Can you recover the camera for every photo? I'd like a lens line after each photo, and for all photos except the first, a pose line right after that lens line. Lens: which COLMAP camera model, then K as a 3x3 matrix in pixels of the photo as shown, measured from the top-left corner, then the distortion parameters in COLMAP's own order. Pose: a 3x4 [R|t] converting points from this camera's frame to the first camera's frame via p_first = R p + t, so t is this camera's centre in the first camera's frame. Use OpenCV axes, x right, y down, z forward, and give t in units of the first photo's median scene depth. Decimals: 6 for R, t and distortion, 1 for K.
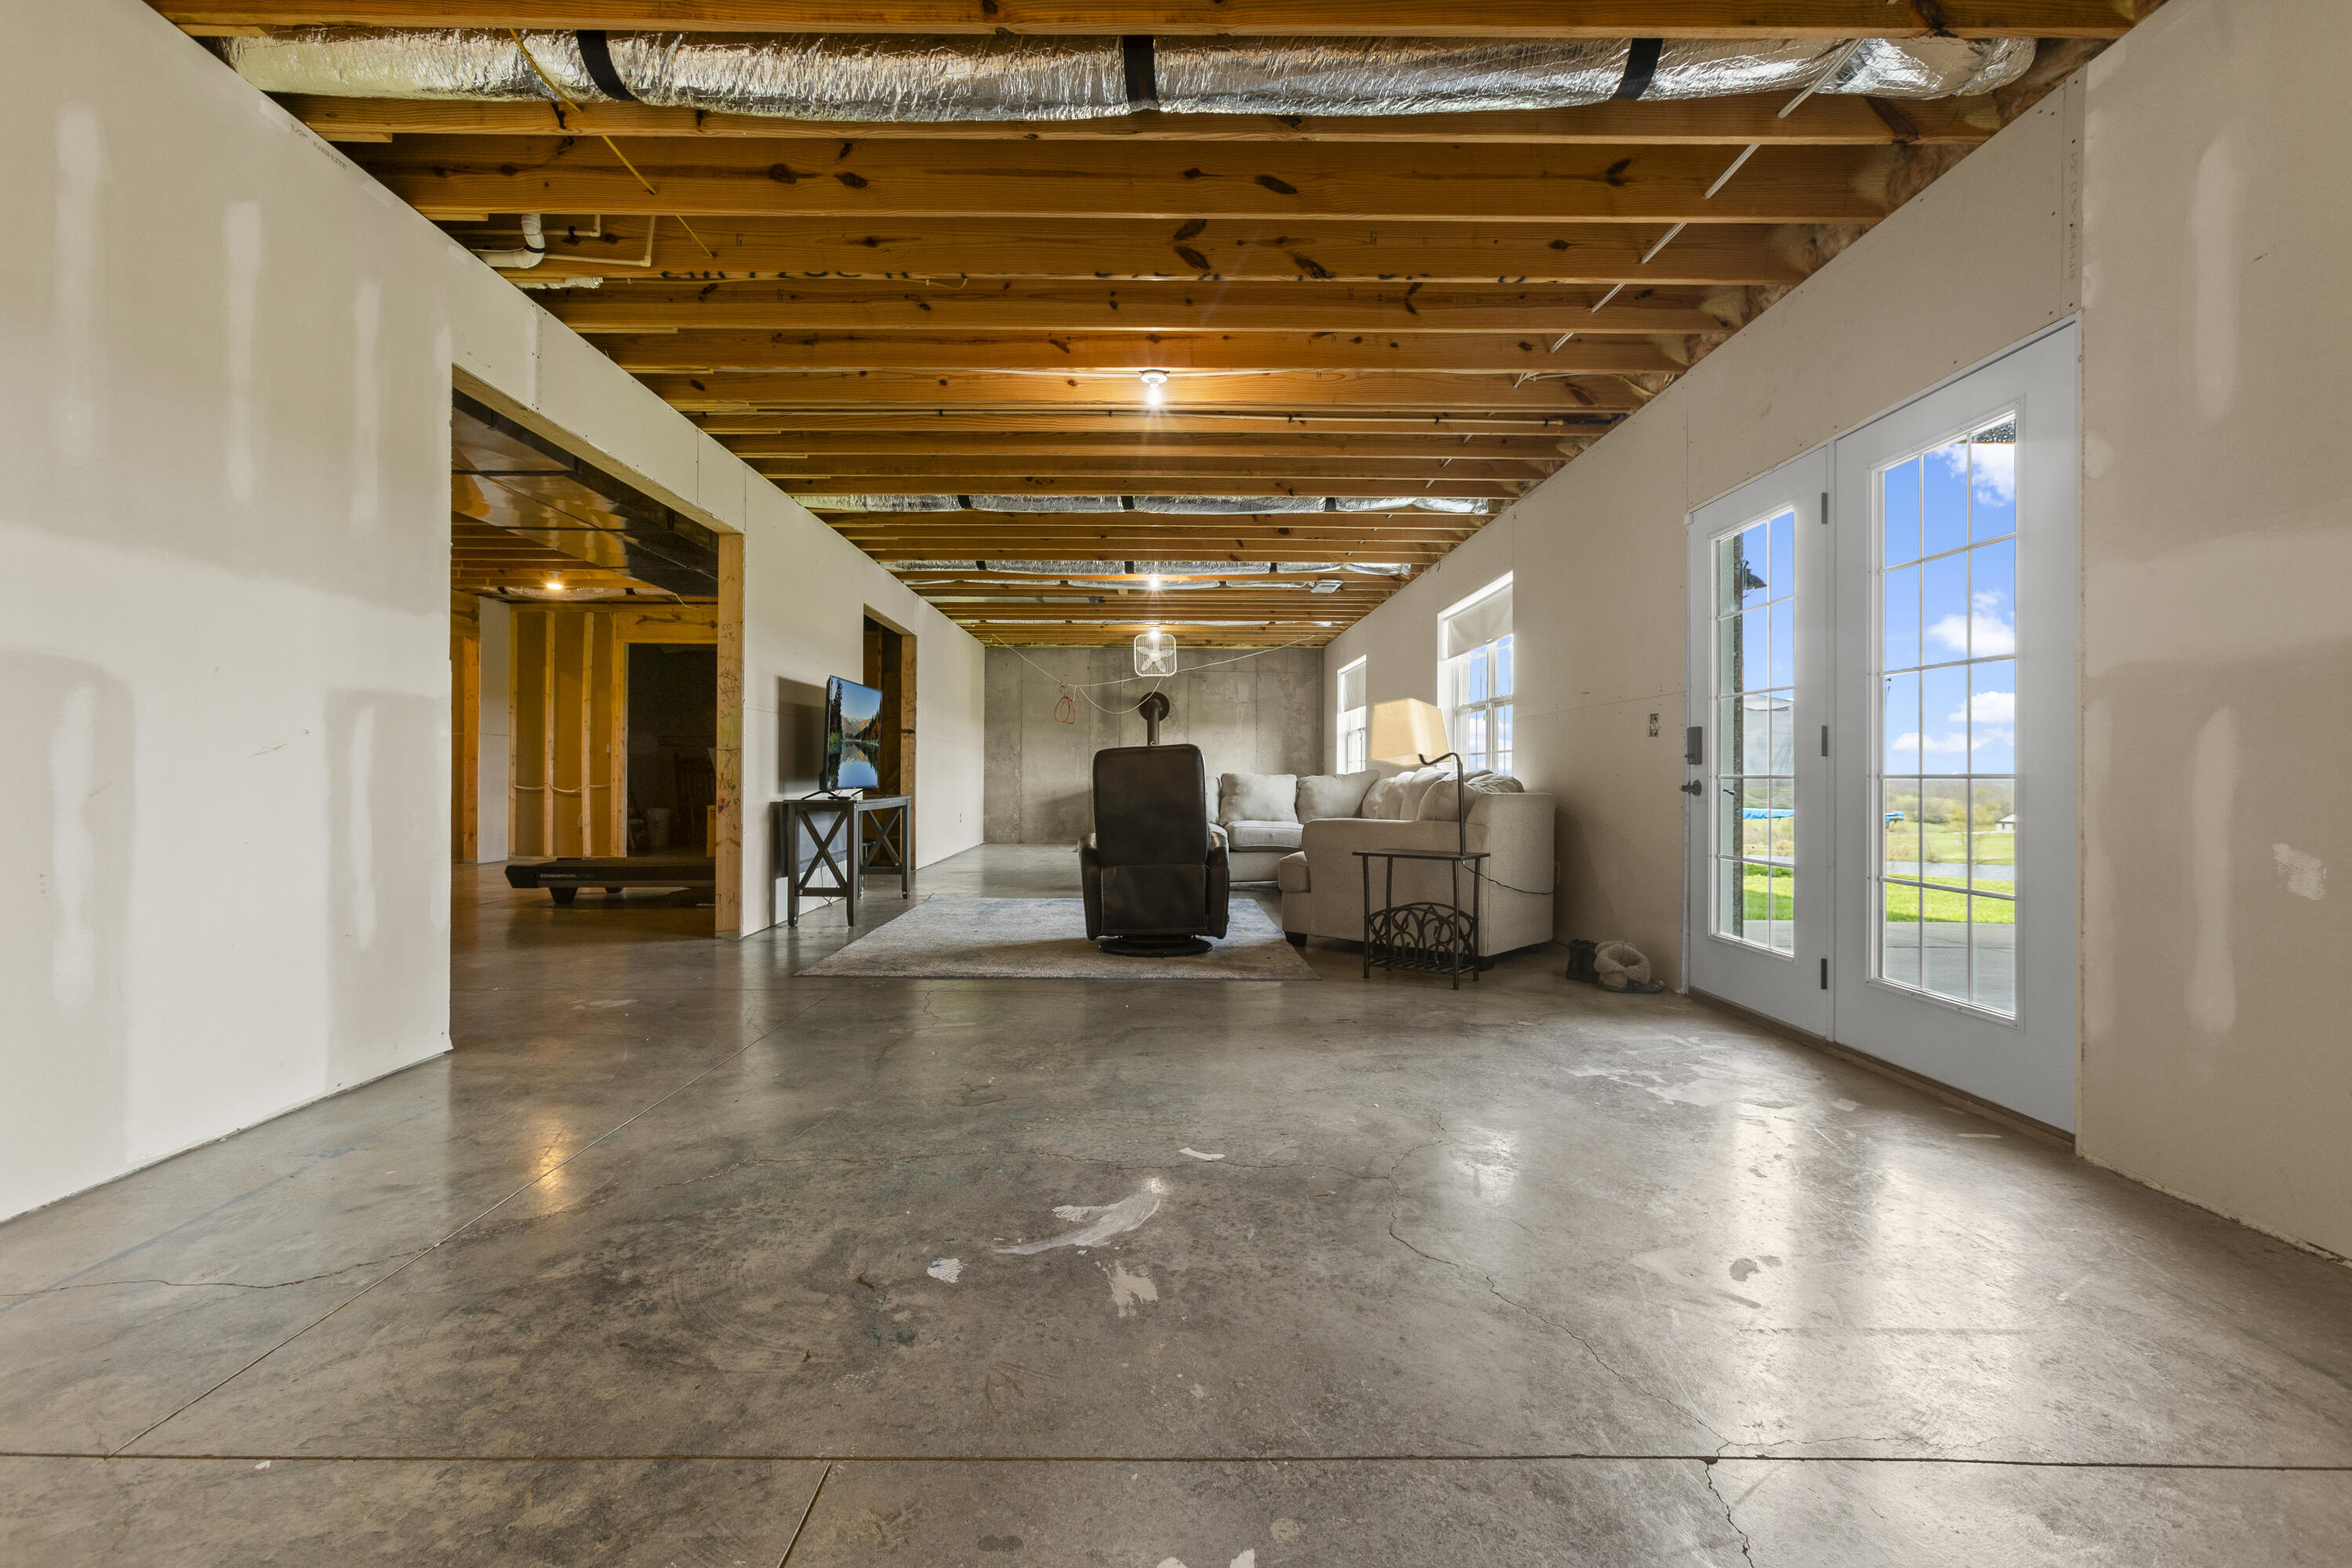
lens RADIAL K [[1063.6, 0, 1181.4], [0, 1063.6, 777.5], [0, 0, 1]] dist [0.005429, 0.000409]
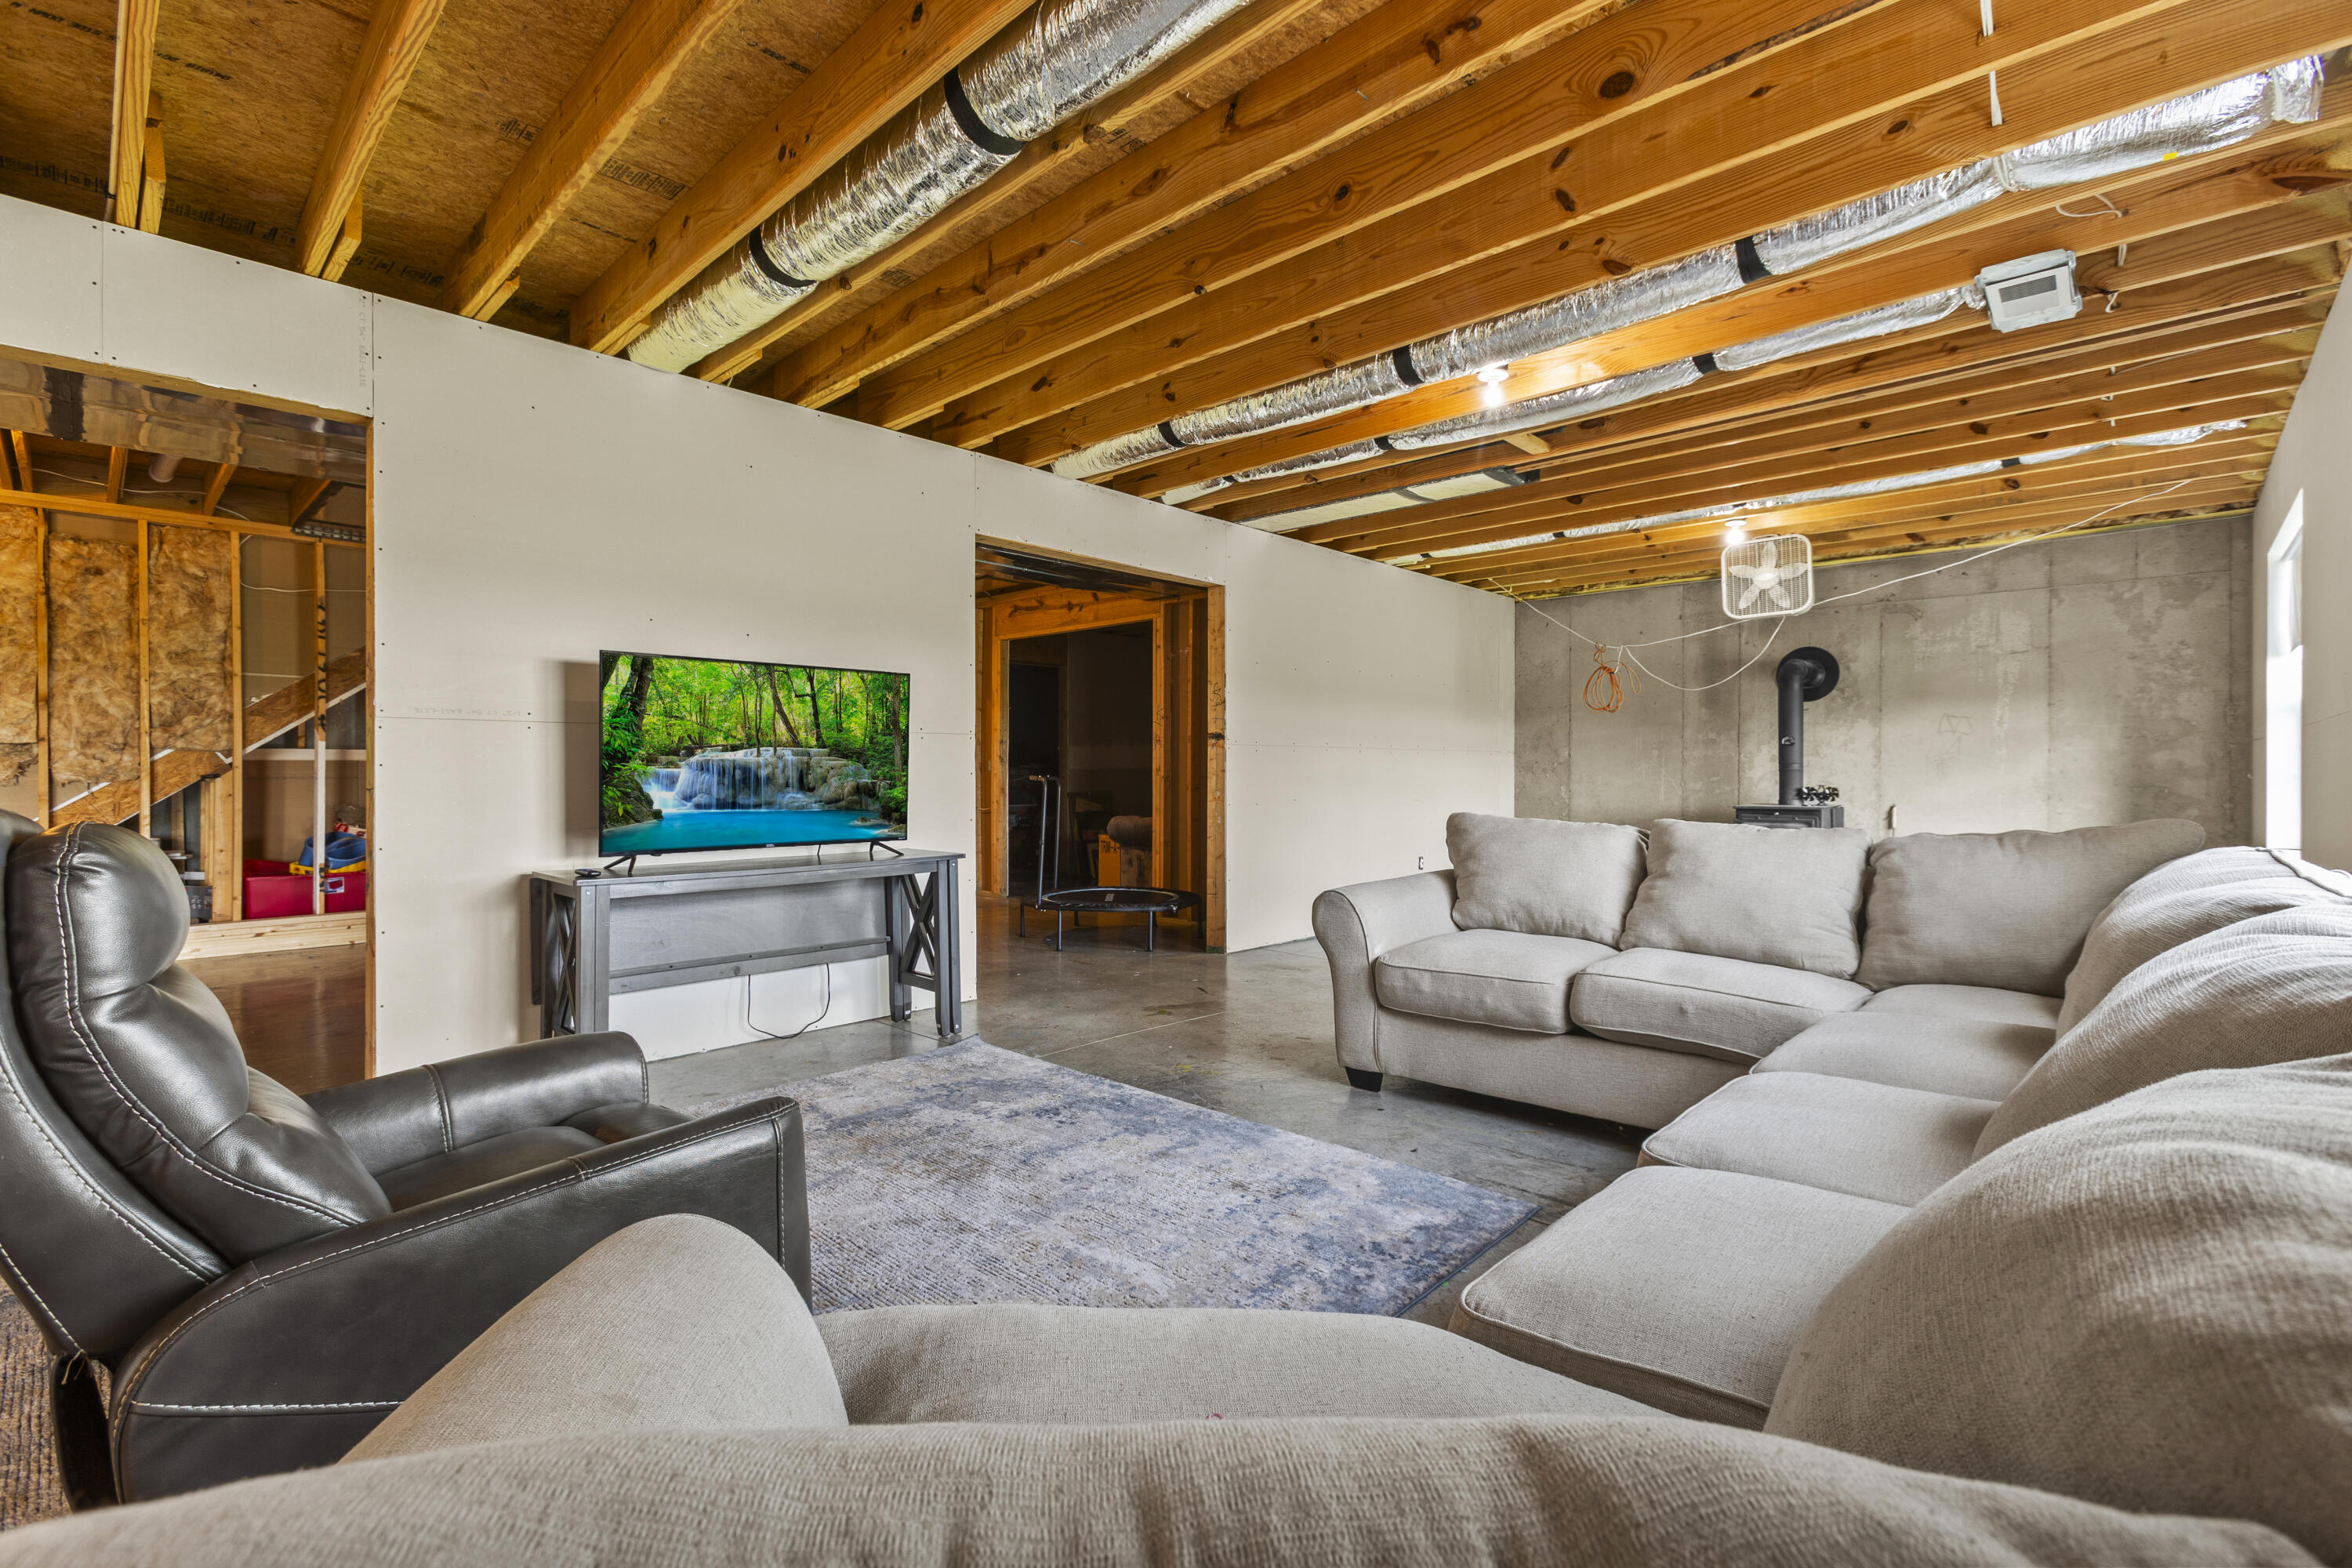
lens RADIAL K [[1063.6, 0, 1176.5], [0, 1063.6, 774.5], [0, 0, 1]] dist [0.005429, 0.000409]
pose [[0.714192, -0.003325, -0.699942, 0.131598], [0.001993, 0.999994, -0.002717, -0.013904], [0.699947, 0.000546, 0.714195, 0.391983]]
